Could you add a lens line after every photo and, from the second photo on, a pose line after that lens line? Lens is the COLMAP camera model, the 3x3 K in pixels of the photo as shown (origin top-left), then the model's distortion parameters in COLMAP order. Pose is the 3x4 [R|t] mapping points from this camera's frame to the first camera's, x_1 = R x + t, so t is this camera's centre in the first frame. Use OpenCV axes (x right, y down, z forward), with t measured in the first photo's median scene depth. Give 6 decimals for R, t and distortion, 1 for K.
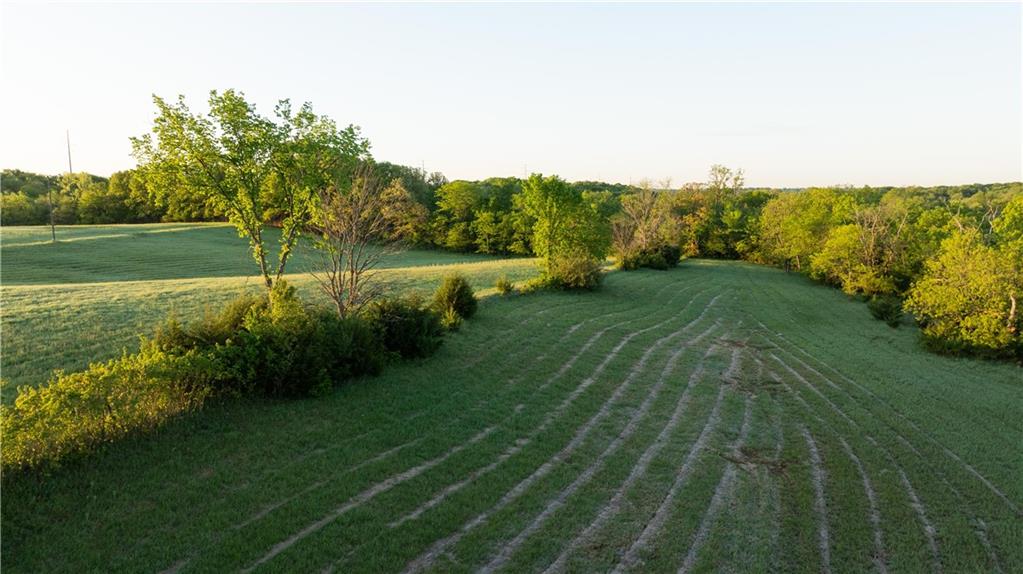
lens RADIAL K [[726.0, 0, 516.3], [0, 726.0, 288.7], [0, 0, 1]] dist [-0.032850, 0.031732]
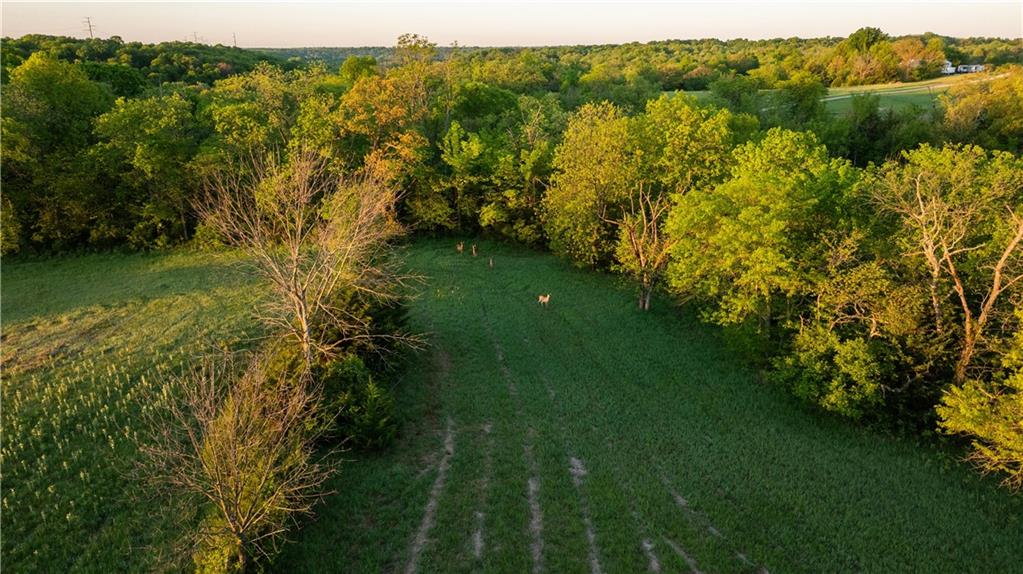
lens RADIAL K [[726.0, 0, 516.3], [0, 726.0, 288.7], [0, 0, 1]] dist [-0.032850, 0.031732]
pose [[0.874816, -0.146785, 0.461683, 0.093260], [0.058535, 0.978038, 0.200039, -0.102971], [-0.480906, -0.147972, 0.864195, 0.549605]]
